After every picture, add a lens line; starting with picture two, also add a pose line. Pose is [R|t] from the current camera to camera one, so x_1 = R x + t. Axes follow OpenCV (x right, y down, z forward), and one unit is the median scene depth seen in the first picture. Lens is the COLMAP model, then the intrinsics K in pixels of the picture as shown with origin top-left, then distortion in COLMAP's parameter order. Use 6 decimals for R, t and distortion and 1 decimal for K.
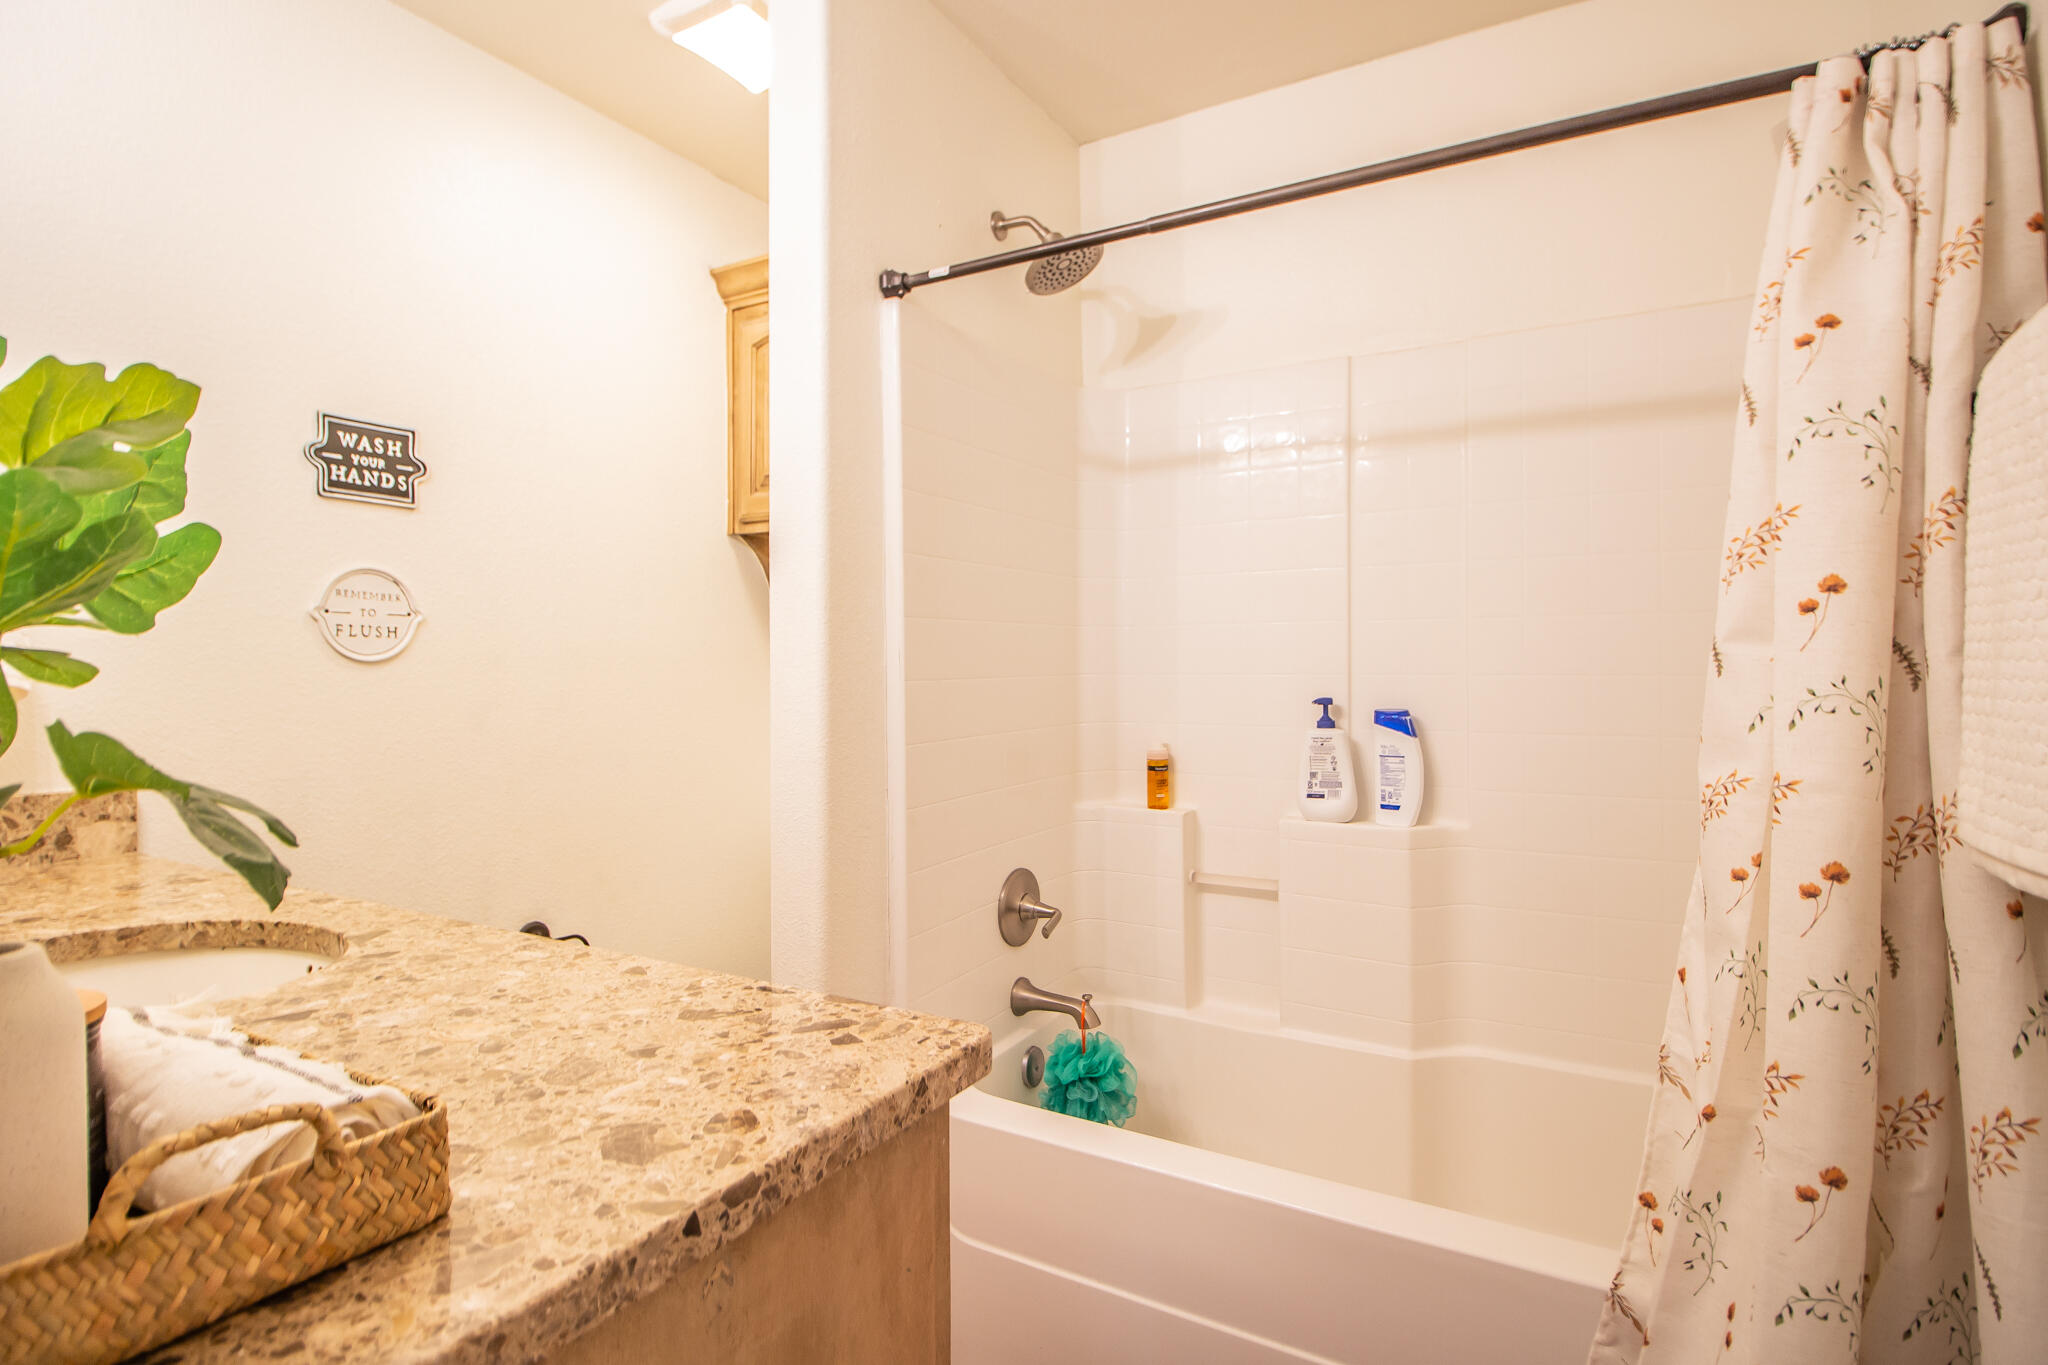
lens RADIAL K [[988.0, 0, 1024.2], [0, 988.0, 681.9], [0, 0, 1]] dist [-0.024376, -0.003810]
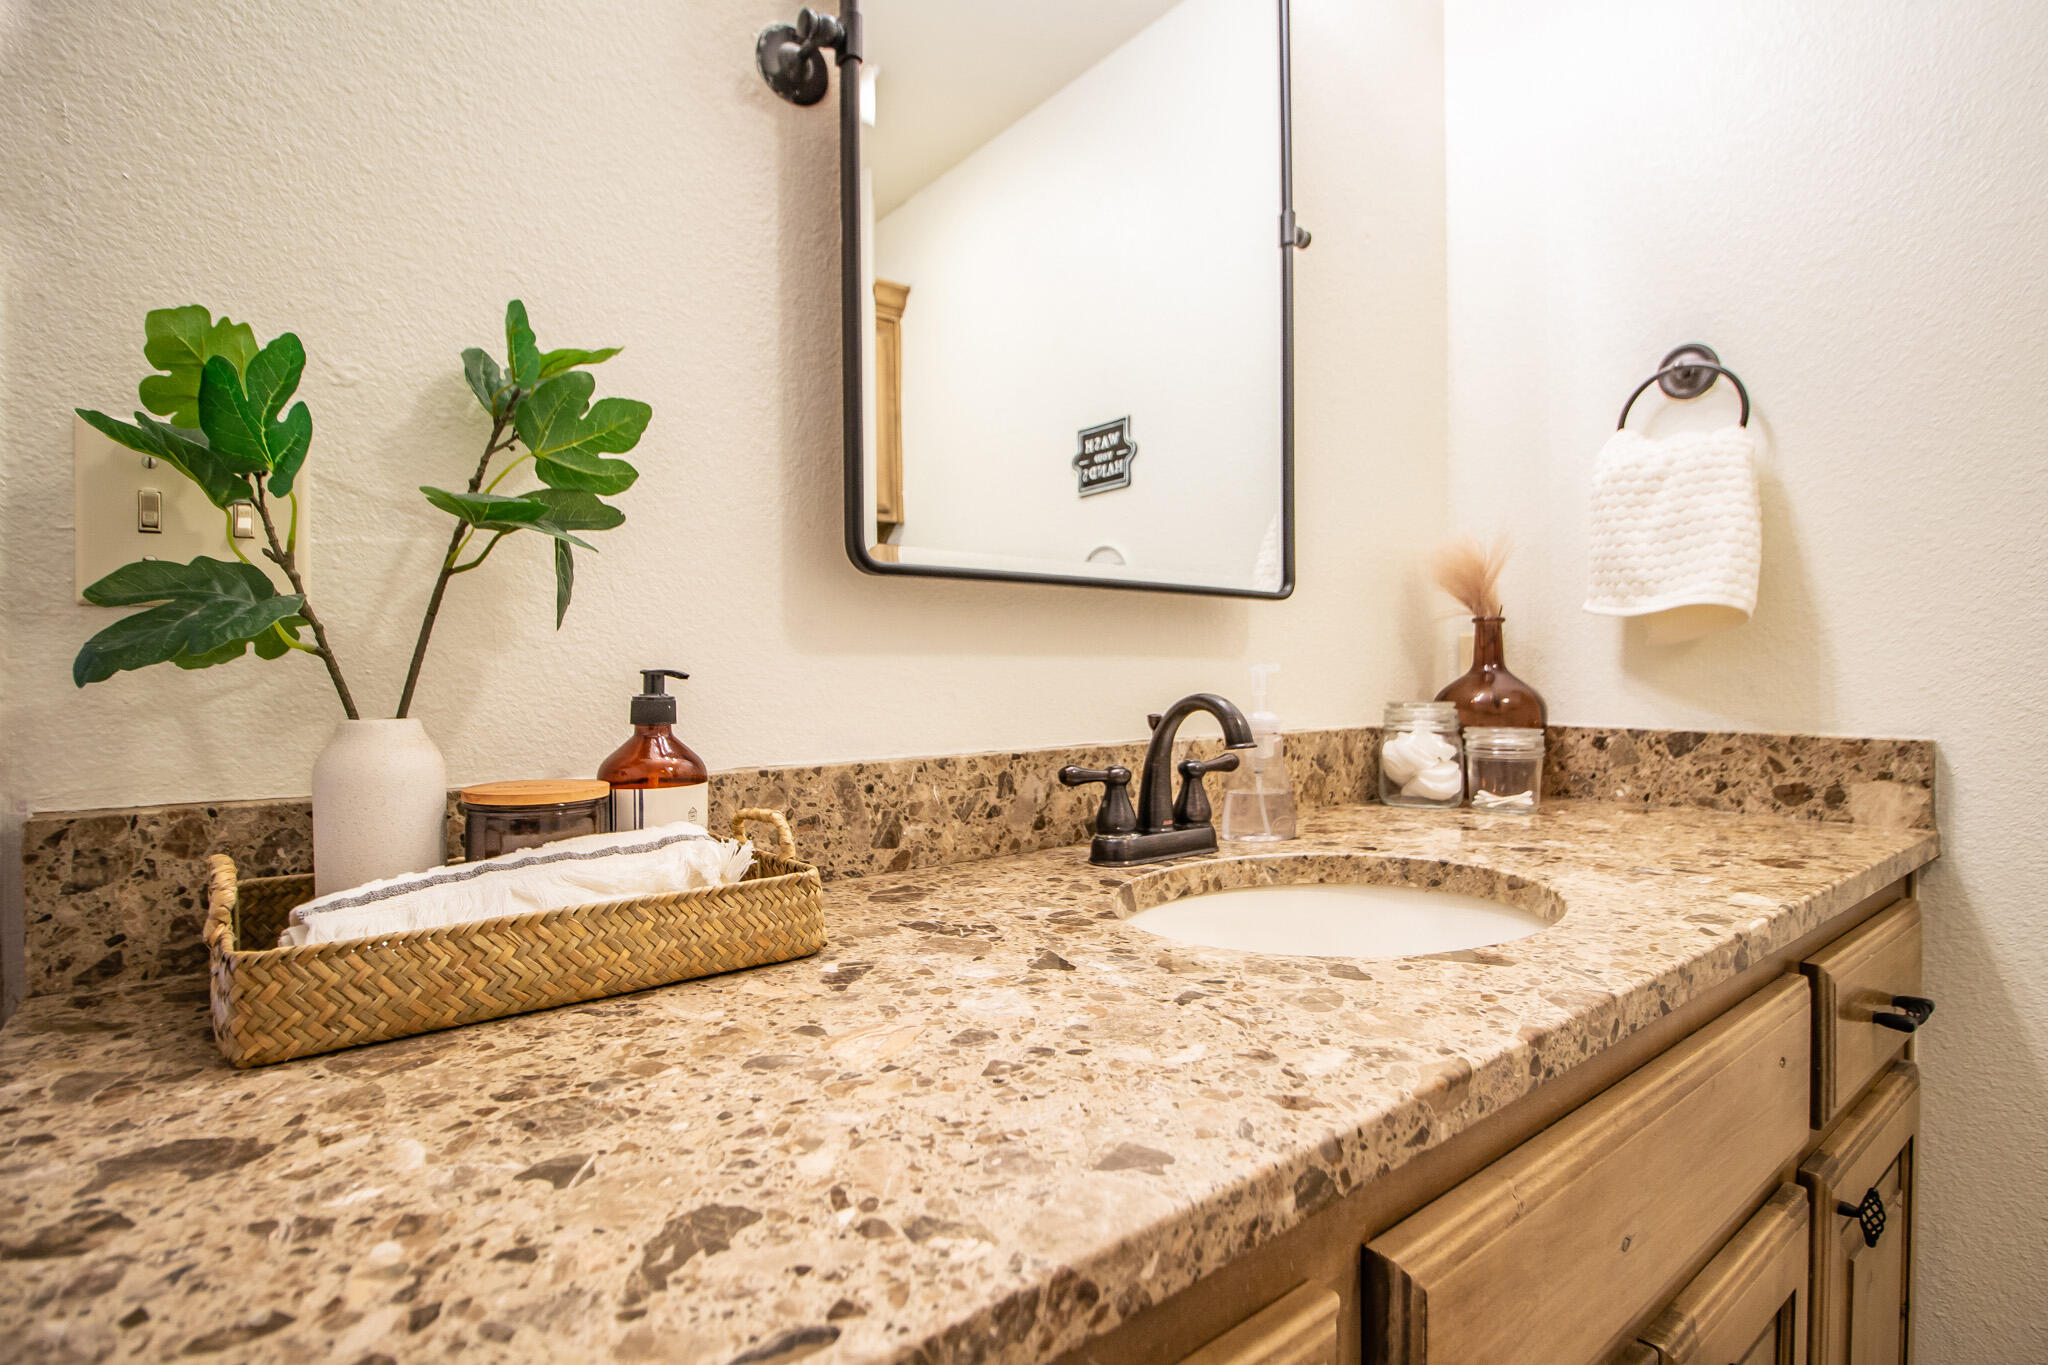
lens RADIAL K [[988.0, 0, 1024.9], [0, 988.0, 669.6], [0, 0, 1]] dist [-0.024376, -0.003810]
pose [[-0.336483, 0.014420, -0.941579, 0.014719], [-0.001898, 0.999870, 0.015991, 0.096896], [0.941688, 0.007168, -0.336412, 1.341215]]
